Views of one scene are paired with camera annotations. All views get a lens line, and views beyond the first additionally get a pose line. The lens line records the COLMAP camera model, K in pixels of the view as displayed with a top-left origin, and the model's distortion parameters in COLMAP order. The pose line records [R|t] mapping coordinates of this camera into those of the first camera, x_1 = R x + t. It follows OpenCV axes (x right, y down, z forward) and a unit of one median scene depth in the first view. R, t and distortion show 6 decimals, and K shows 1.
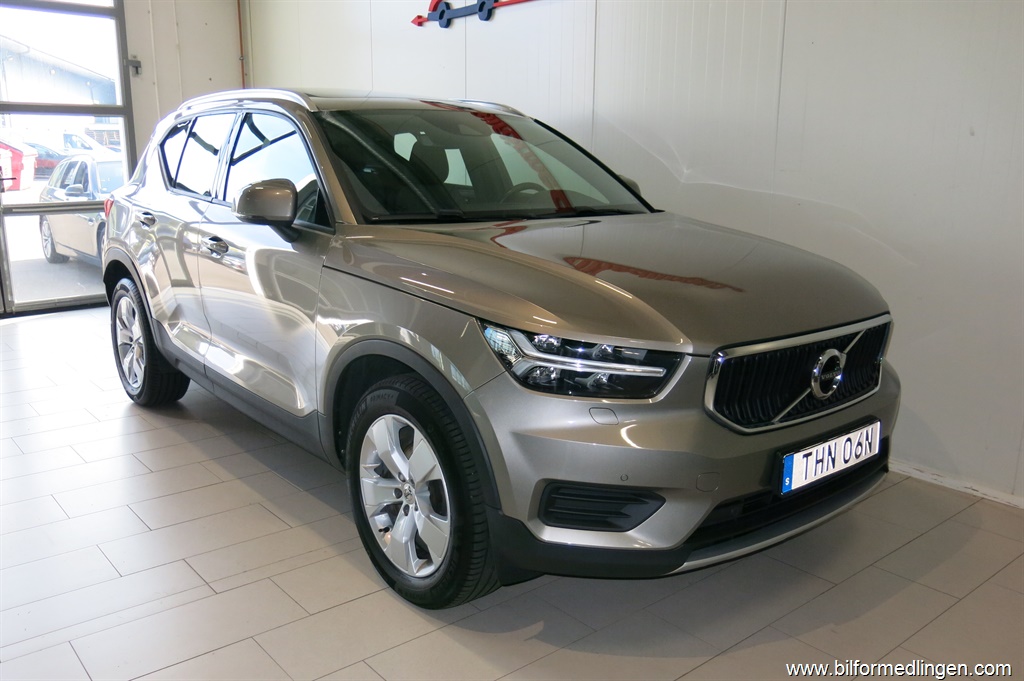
lens RADIAL K [[851.3, 0, 515.1], [0, 851.3, 353.3], [0, 0, 1]] dist [0.000602, 0.000278]
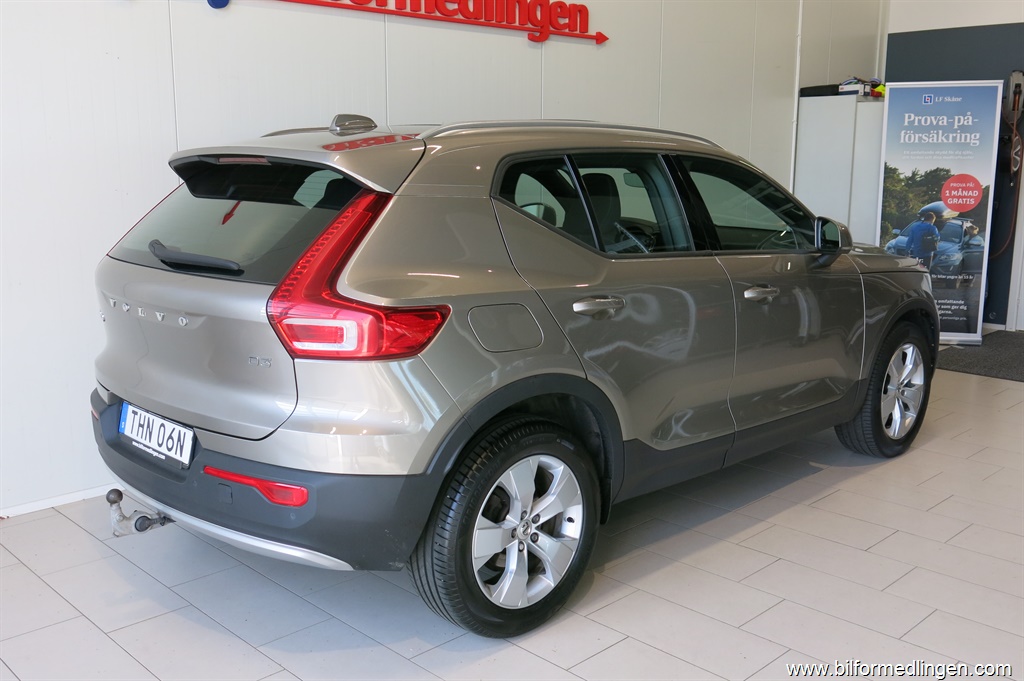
lens RADIAL K [[975.5, 0, 512.0], [0, 975.5, 340.5], [0, 0, 1]] dist [0.003784, 0.002628]
pose [[-0.076512, -0.197511, 0.977310, -1.421158], [0.222532, 0.952077, 0.209833, -0.371628], [-0.971919, 0.233537, -0.028892, 1.306560]]
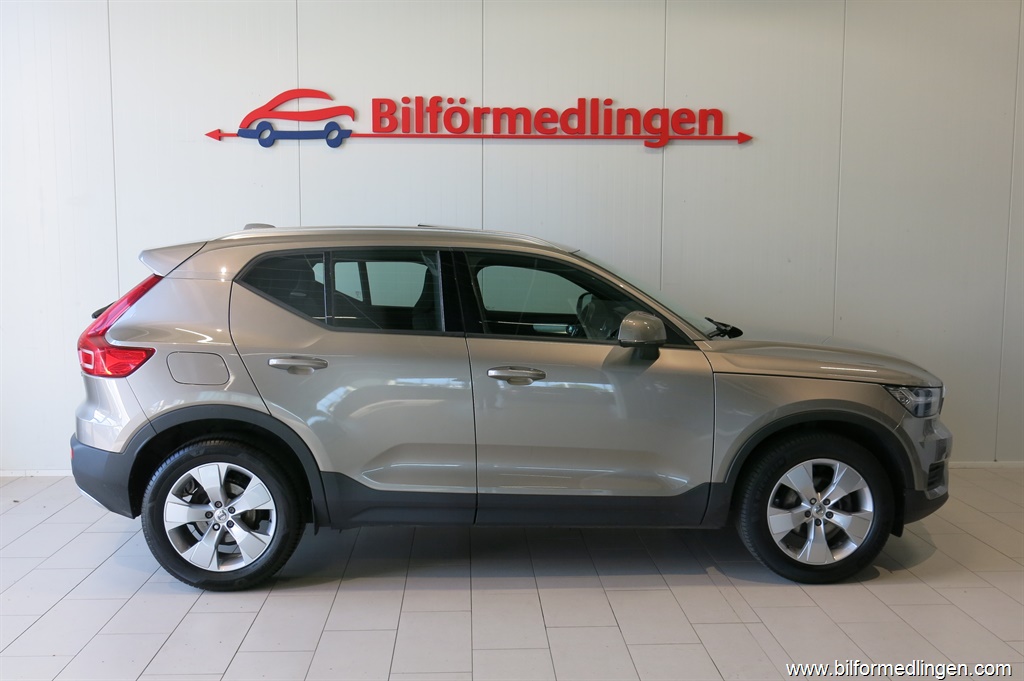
lens RADIAL K [[975.5, 0, 512.0], [0, 975.5, 340.5], [0, 0, 1]] dist [0.003784, 0.002628]
pose [[0.604013, -0.088716, 0.792021, -1.329546], [0.181933, 0.982893, -0.028650, -0.135048], [-0.775931, 0.161400, 0.609821, 0.228045]]
